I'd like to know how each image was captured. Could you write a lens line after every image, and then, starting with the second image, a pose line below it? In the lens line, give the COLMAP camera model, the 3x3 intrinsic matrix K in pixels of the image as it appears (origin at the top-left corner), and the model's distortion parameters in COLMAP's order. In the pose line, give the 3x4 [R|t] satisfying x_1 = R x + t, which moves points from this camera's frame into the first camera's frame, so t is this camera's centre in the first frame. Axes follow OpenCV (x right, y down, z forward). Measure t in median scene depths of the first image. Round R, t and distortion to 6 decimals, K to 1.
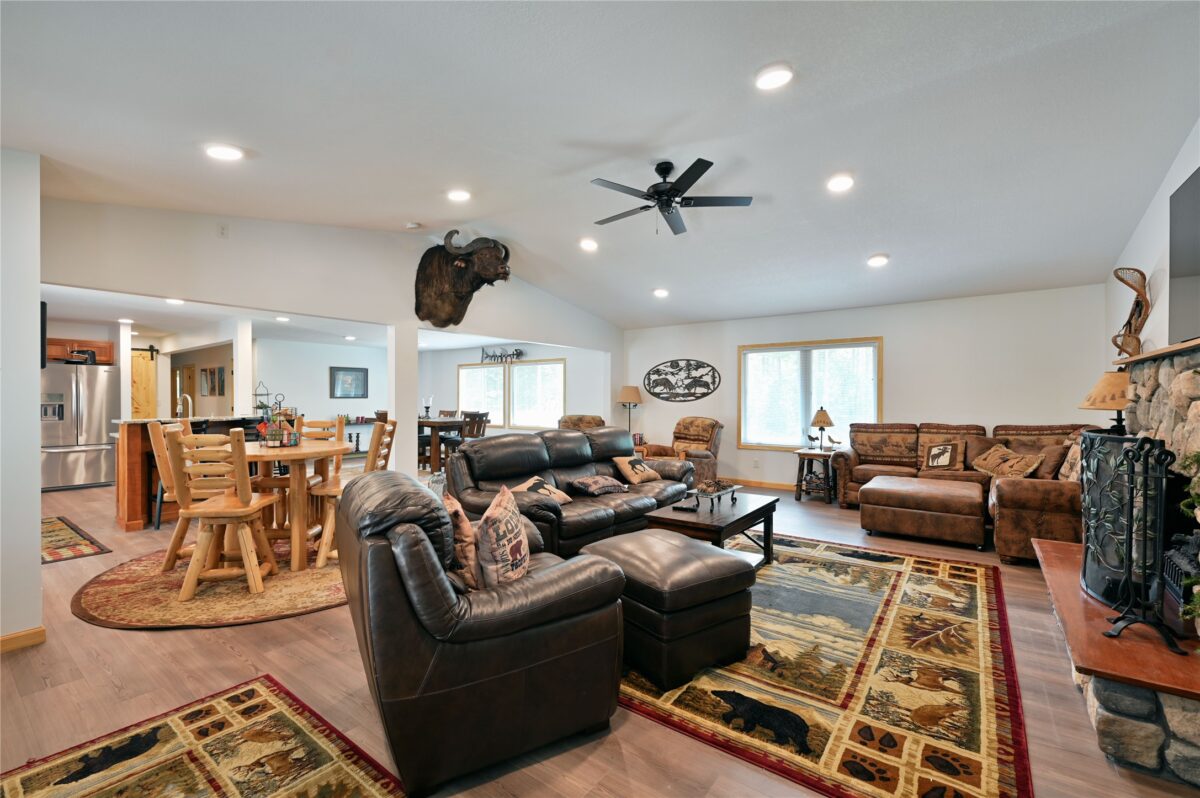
lens RADIAL K [[512.6, 0, 602.7], [0, 512.6, 400.1], [0, 0, 1]] dist [-0.001708, 0.001181]
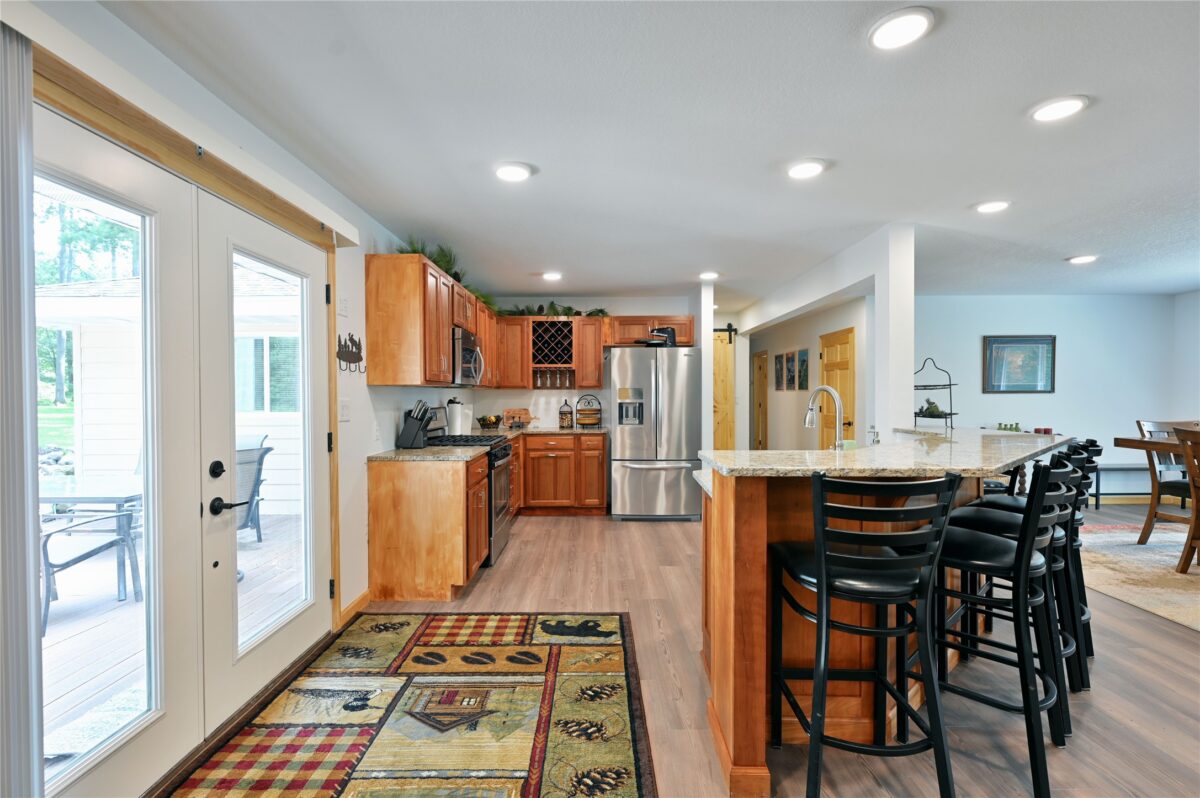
lens RADIAL K [[533.3, 0, 597.4], [0, 533.3, 401.6], [0, 0, 1]] dist [0.005676, -0.001214]
pose [[0.595646, 0.011891, -0.803159, -0.458262], [-0.000825, 0.999899, 0.014192, -0.003653], [0.803246, -0.007791, 0.595596, 0.470626]]
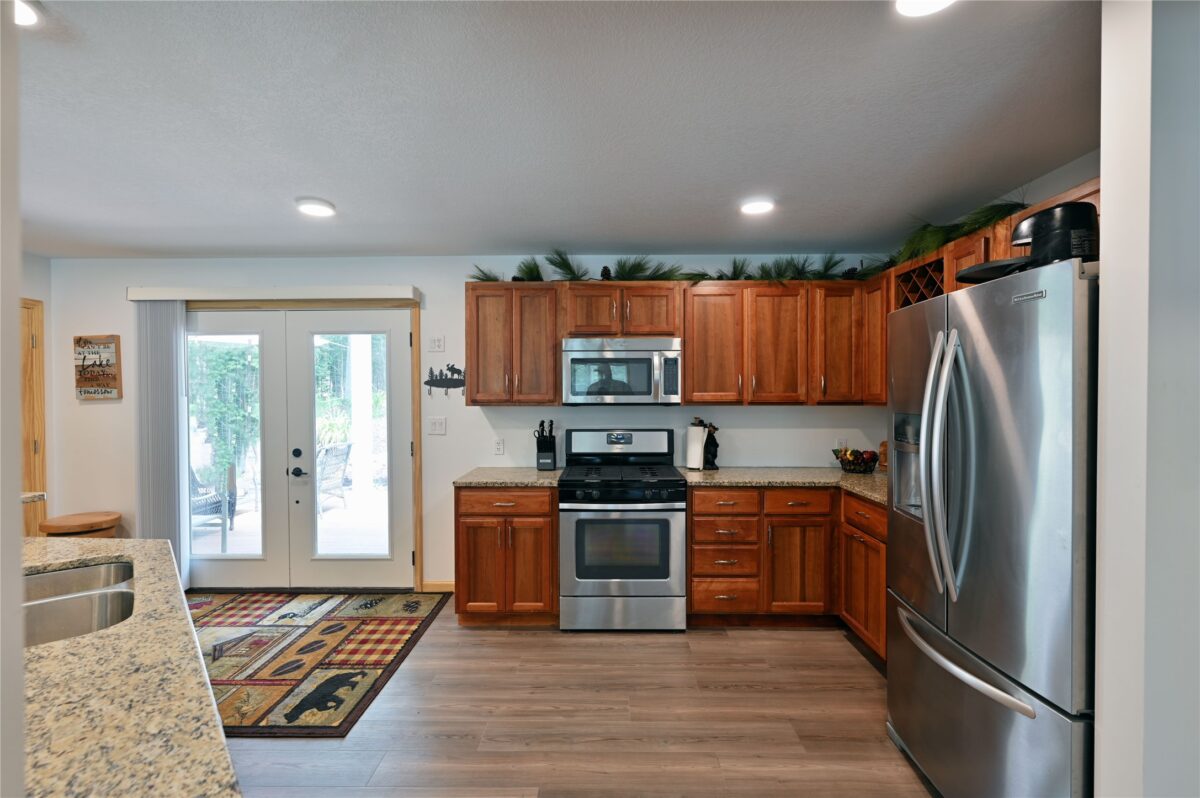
lens RADIAL K [[533.3, 0, 594.6], [0, 533.3, 399.9], [0, 0, 1]] dist [0.005676, -0.001214]
pose [[-0.815475, 0.011473, -0.578678, -0.721781], [0.004330, 0.999896, 0.013723, -0.022750], [0.578776, 0.008685, -0.815440, 1.060597]]
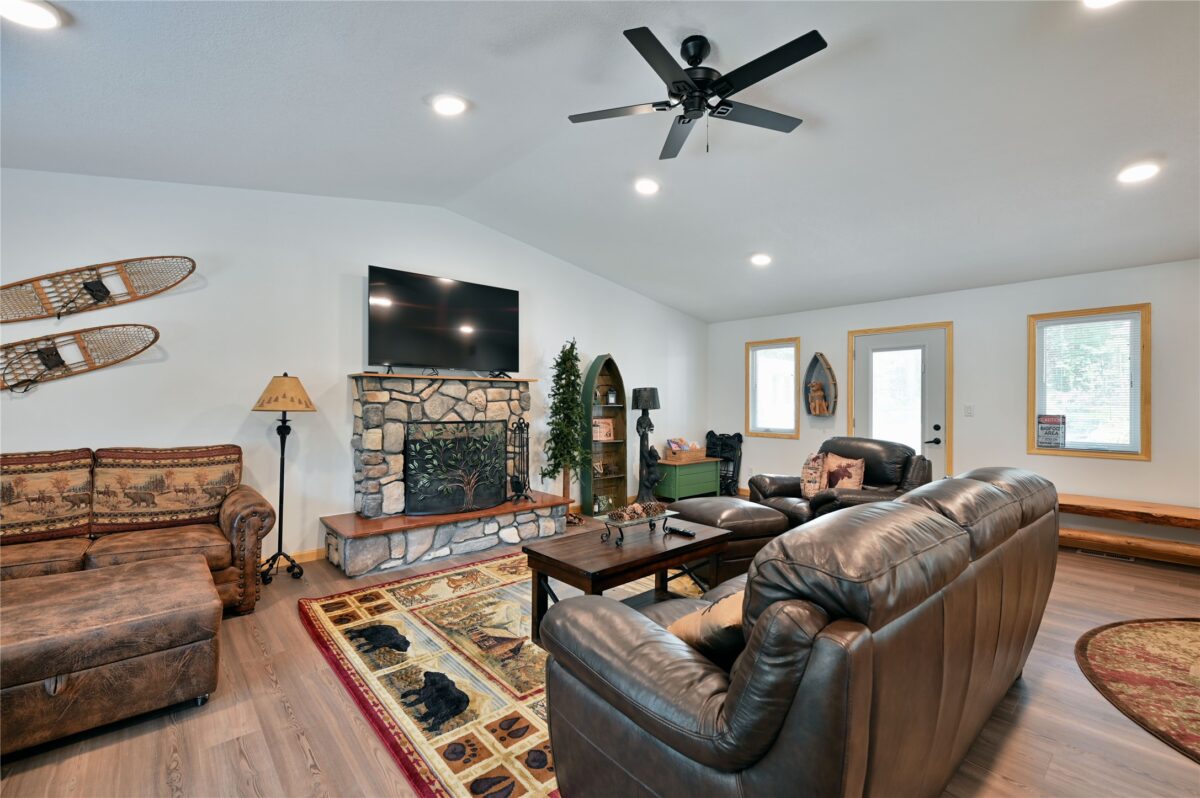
lens RADIAL K [[512.6, 0, 599.4], [0, 512.6, 402.0], [0, 0, 1]] dist [-0.001708, 0.001181]
pose [[-0.976462, -0.000888, 0.215688, 0.052786], [0.000636, 0.999975, 0.006992, -0.003796], [-0.215689, 0.006965, -0.976437, 0.885536]]
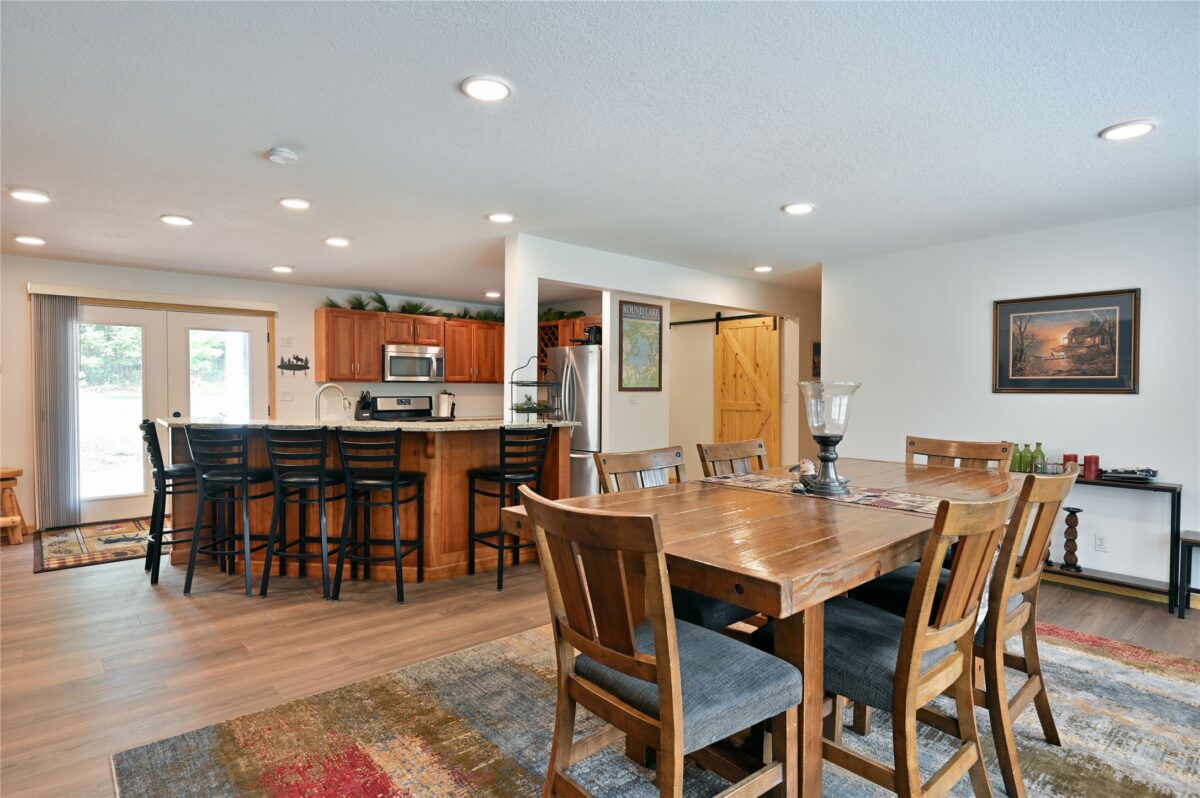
lens RADIAL K [[642.6, 0, 598.6], [0, 642.6, 397.9], [0, 0, 1]] dist [0.000436, 0.004457]
pose [[-0.213615, 0.018905, -0.976735, -0.073390], [-0.007174, 0.999755, 0.020919, -0.010368], [0.976892, 0.011476, -0.213427, 1.203284]]
